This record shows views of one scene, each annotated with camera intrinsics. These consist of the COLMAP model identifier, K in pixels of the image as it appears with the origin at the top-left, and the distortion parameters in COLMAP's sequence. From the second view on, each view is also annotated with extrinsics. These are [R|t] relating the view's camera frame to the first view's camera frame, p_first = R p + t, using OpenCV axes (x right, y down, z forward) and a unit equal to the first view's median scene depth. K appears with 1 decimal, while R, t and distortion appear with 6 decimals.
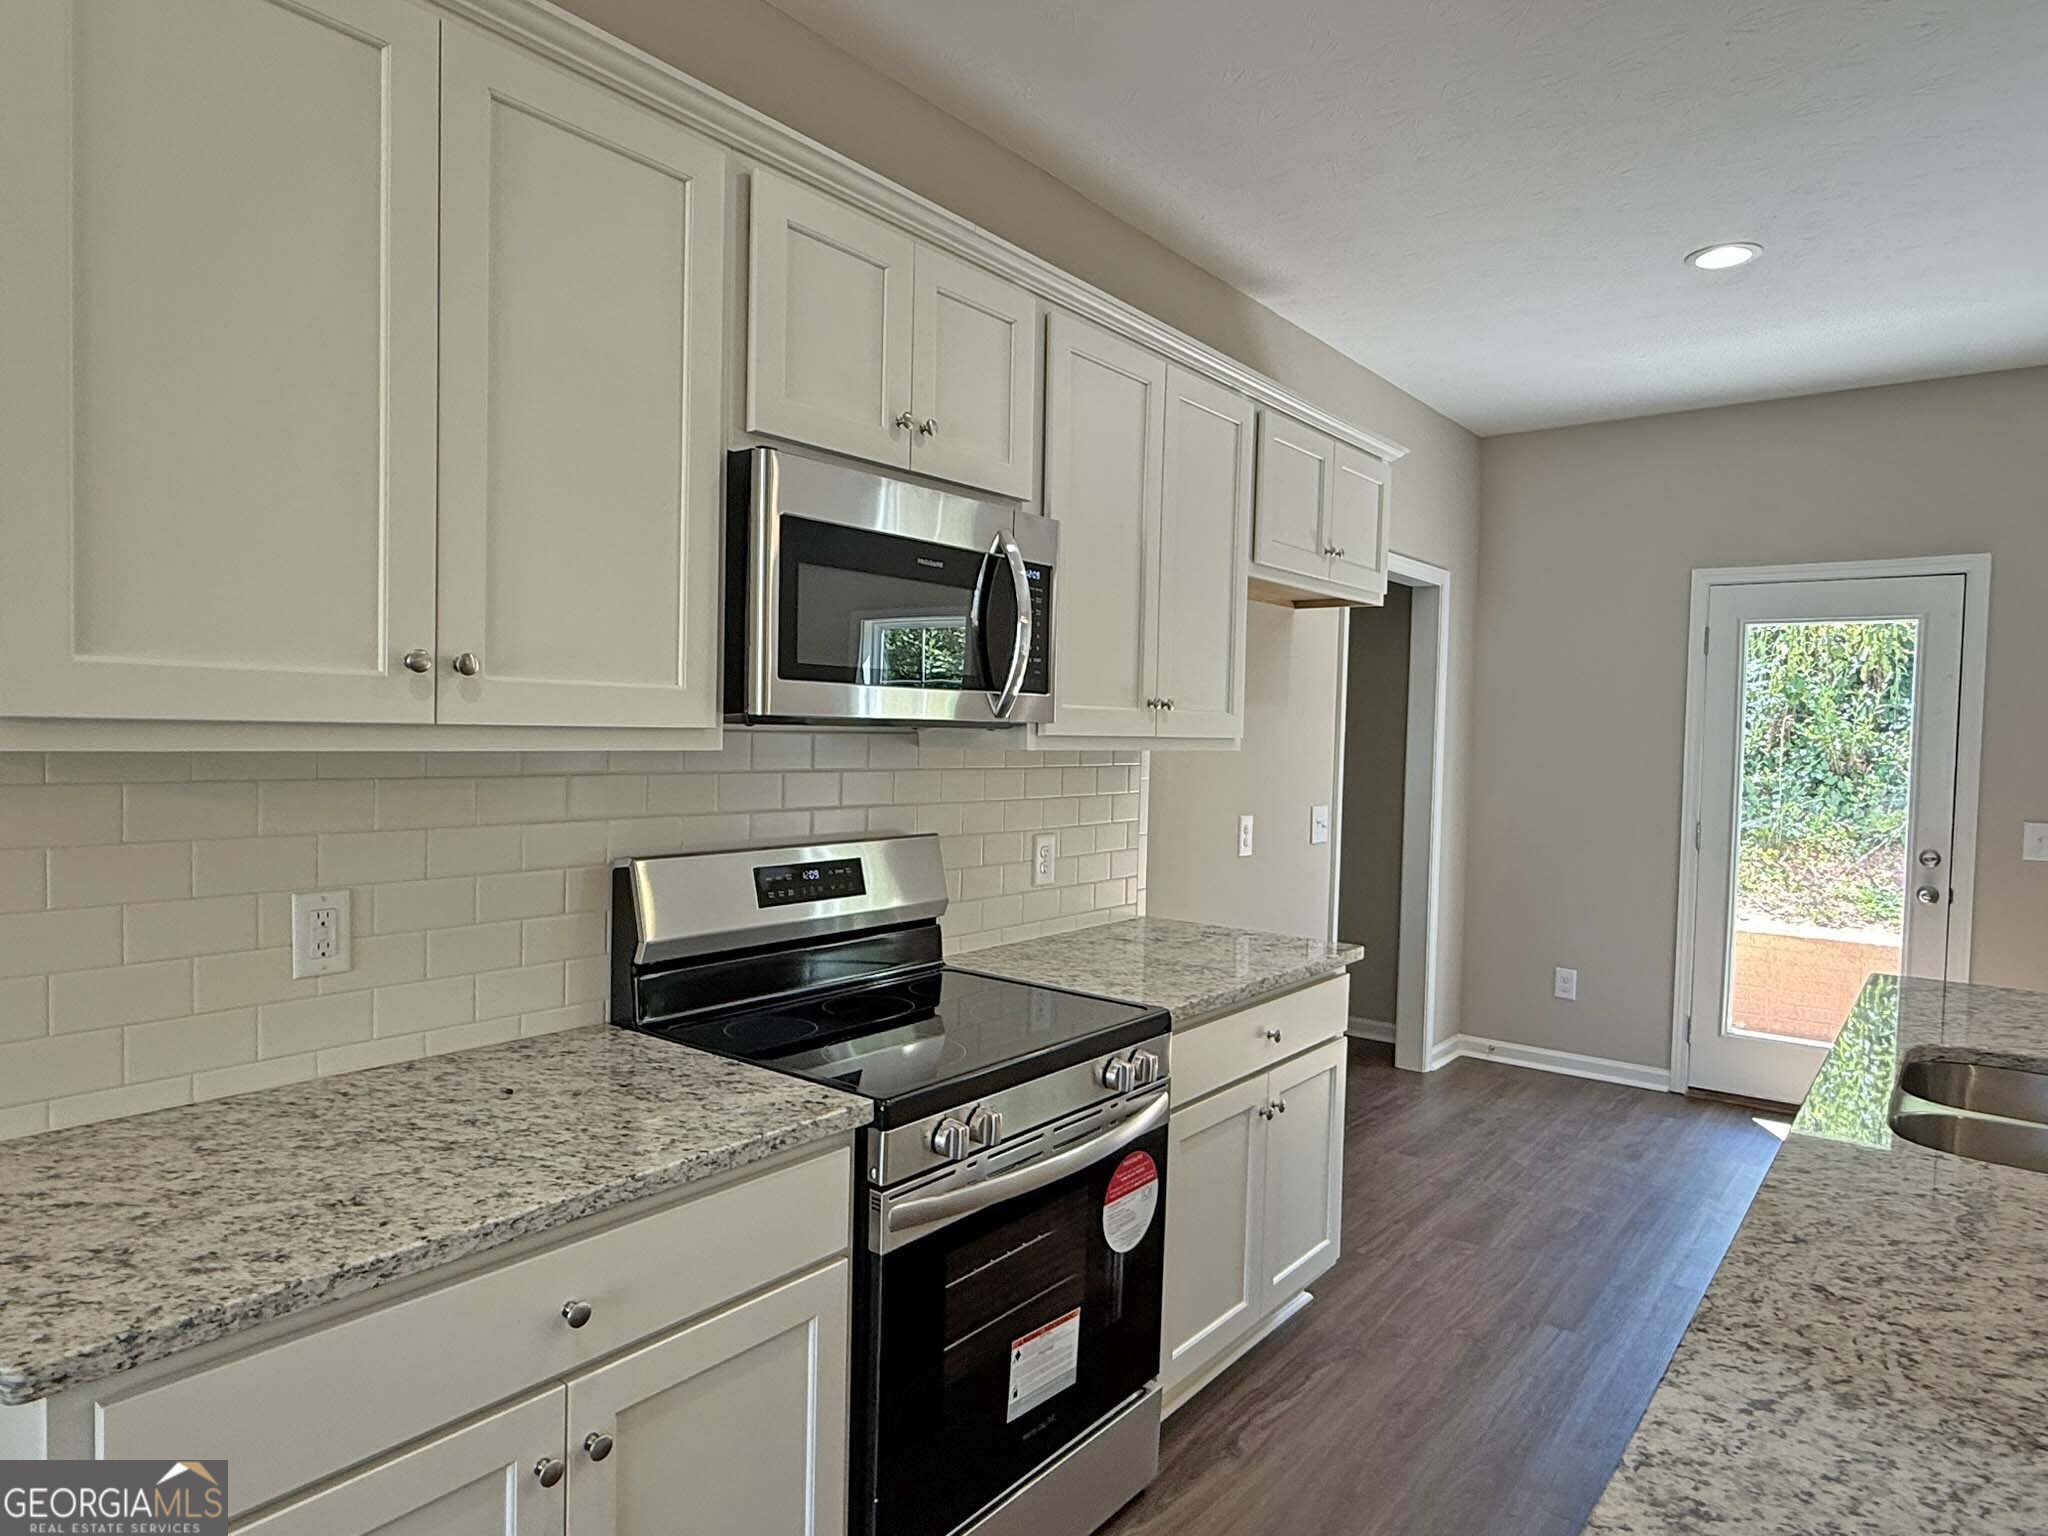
lens RADIAL K [[1241.0, 0, 1015.8], [0, 1241.0, 772.2], [0, 0, 1]] dist [0.005534, 0.000291]
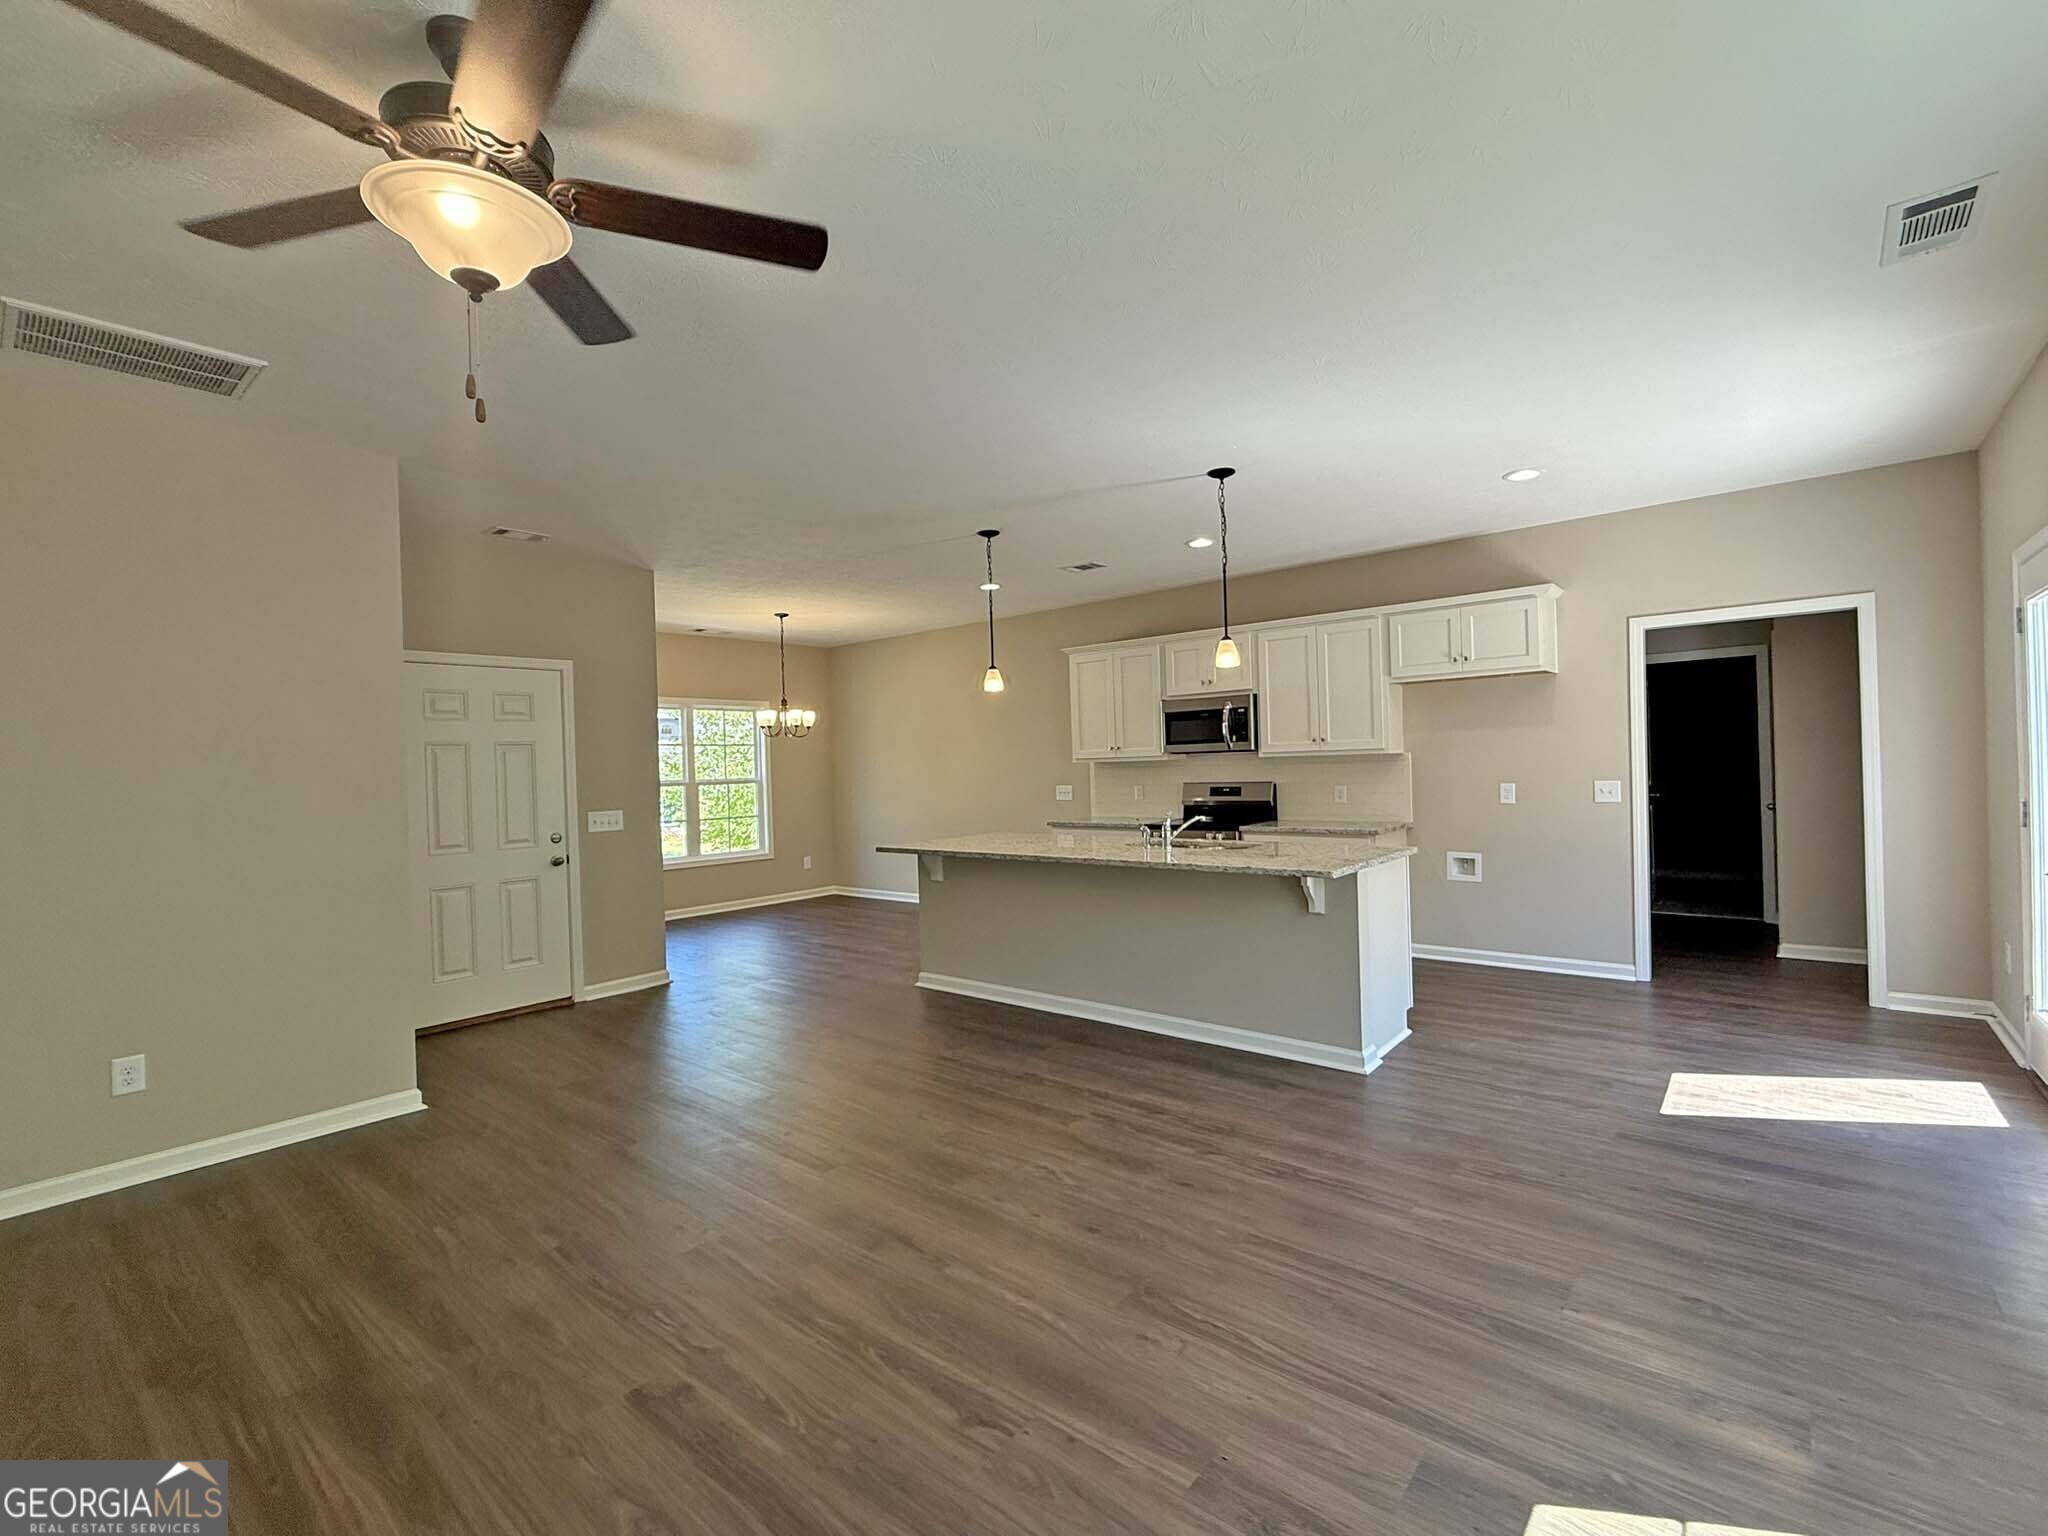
lens RADIAL K [[873.8, 0, 1041.3], [0, 873.8, 765.5], [0, 0, 1]] dist [0.000347, 0.000022]
pose [[-0.021612, -0.023210, -0.999497, 1.416059], [-0.008500, 0.999699, -0.023031, 0.039137], [0.999730, 0.007998, -0.021803, 0.241866]]
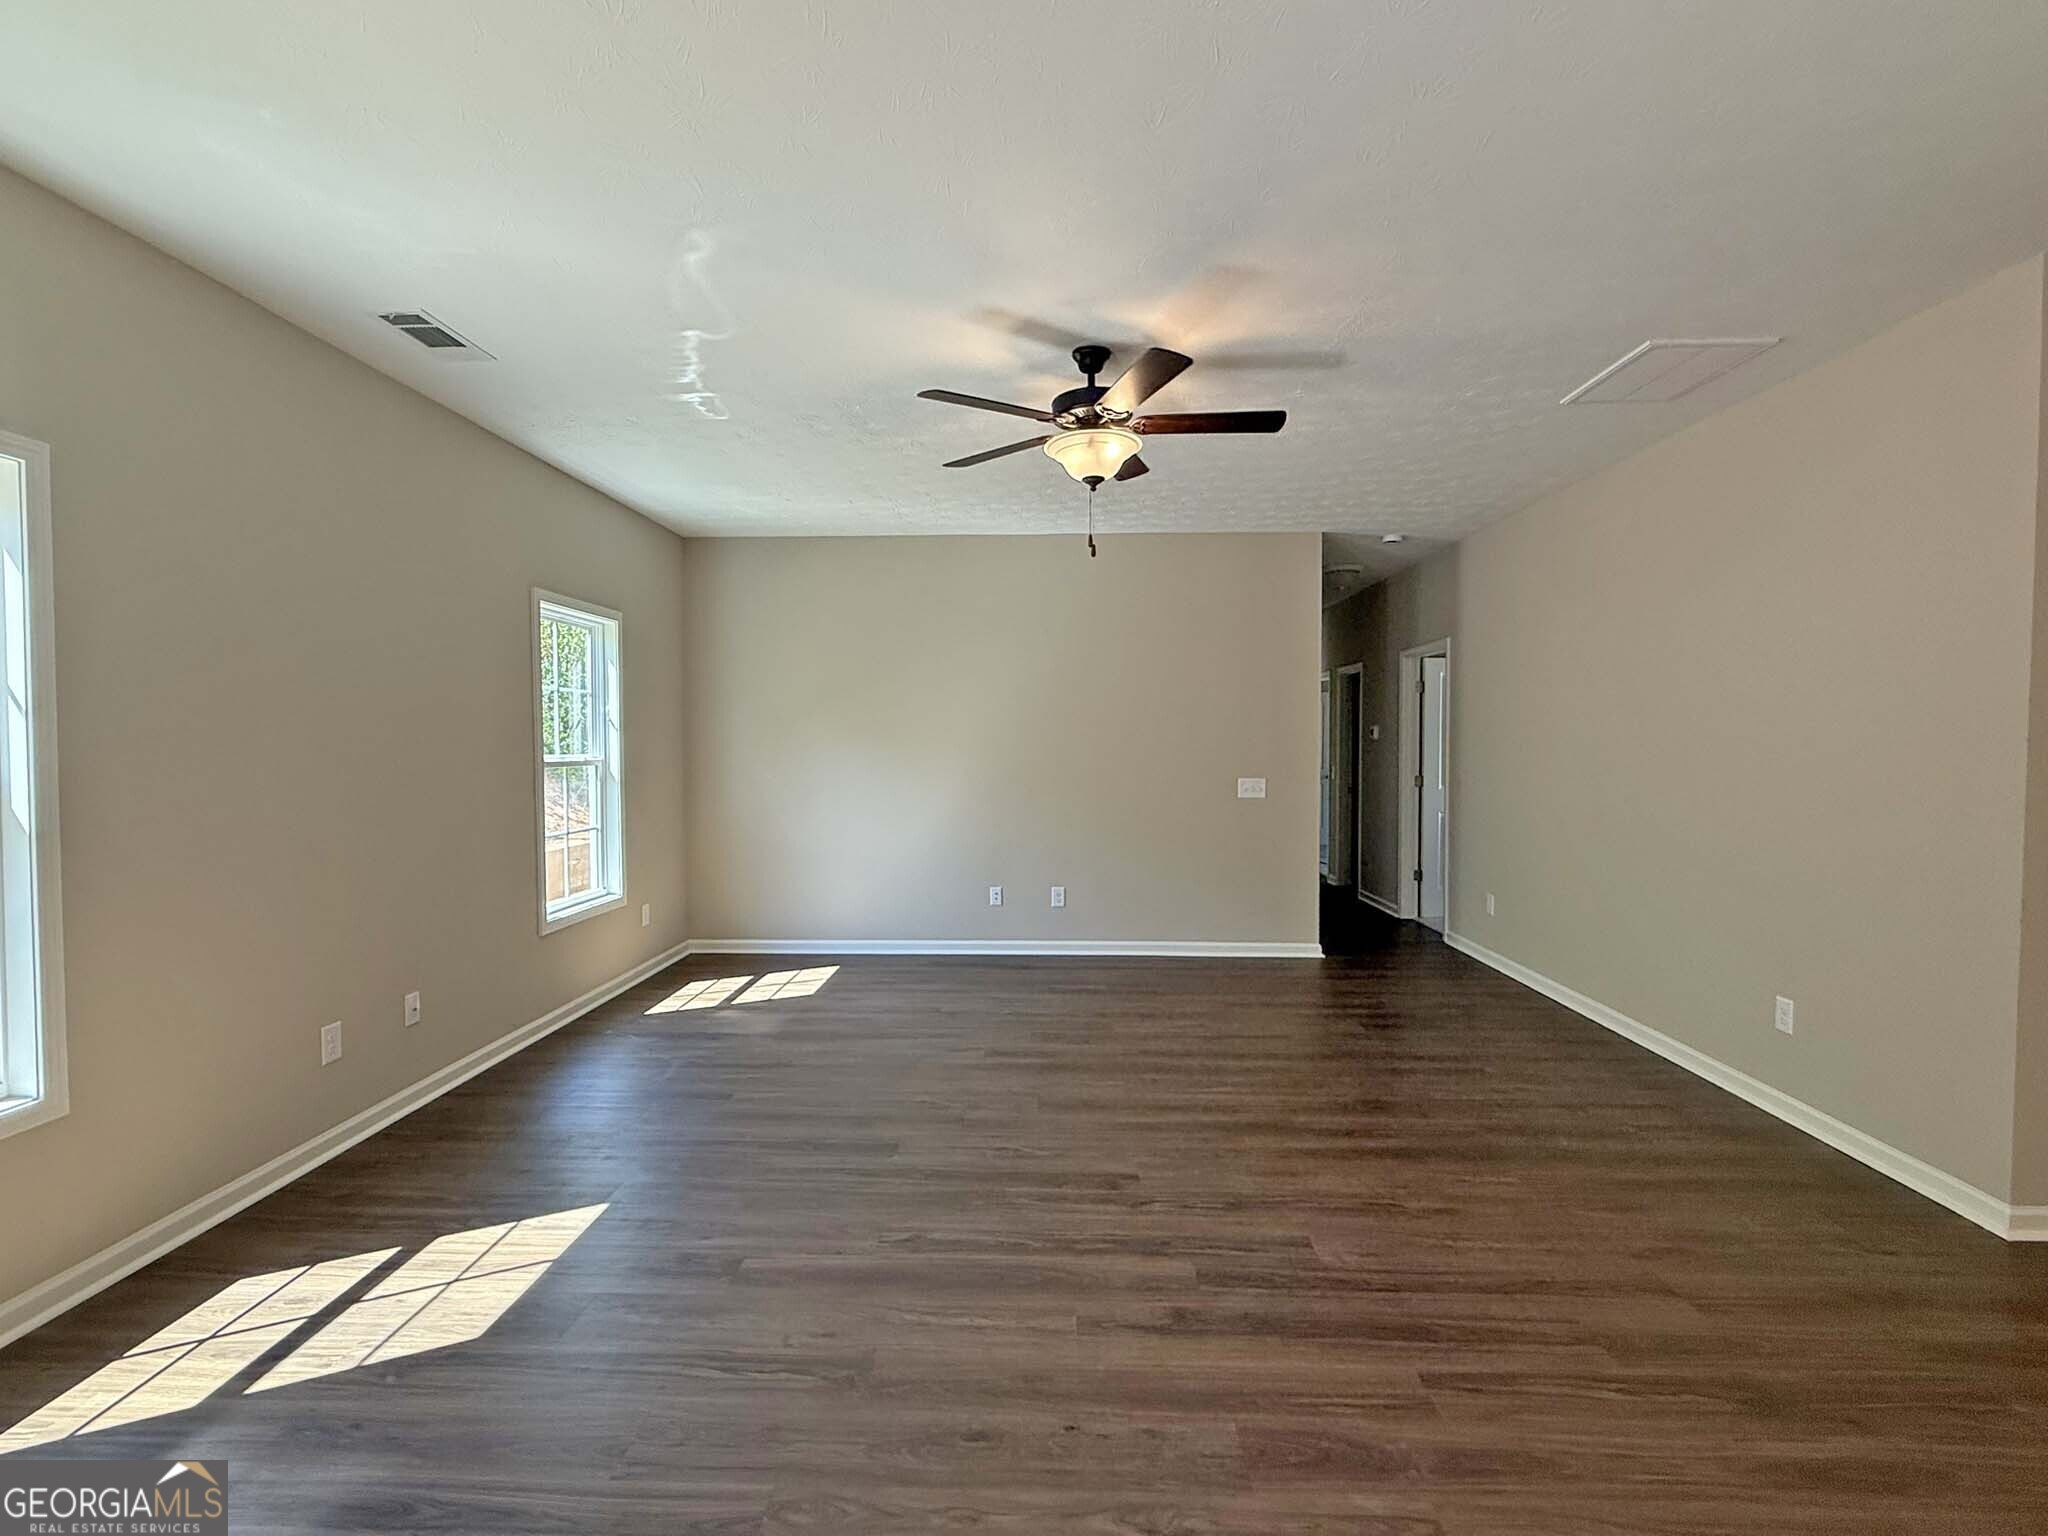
lens RADIAL K [[957.5, 0, 1024.0], [0, 957.5, 768.0], [0, 0, 1]] dist [0.001108, 0.000247]
pose [[-0.592295, -0.046148, 0.804398, 0.511653], [0.014986, 0.997555, 0.068264, 0.001975], [-0.805582, 0.052487, -0.590155, 0.481907]]
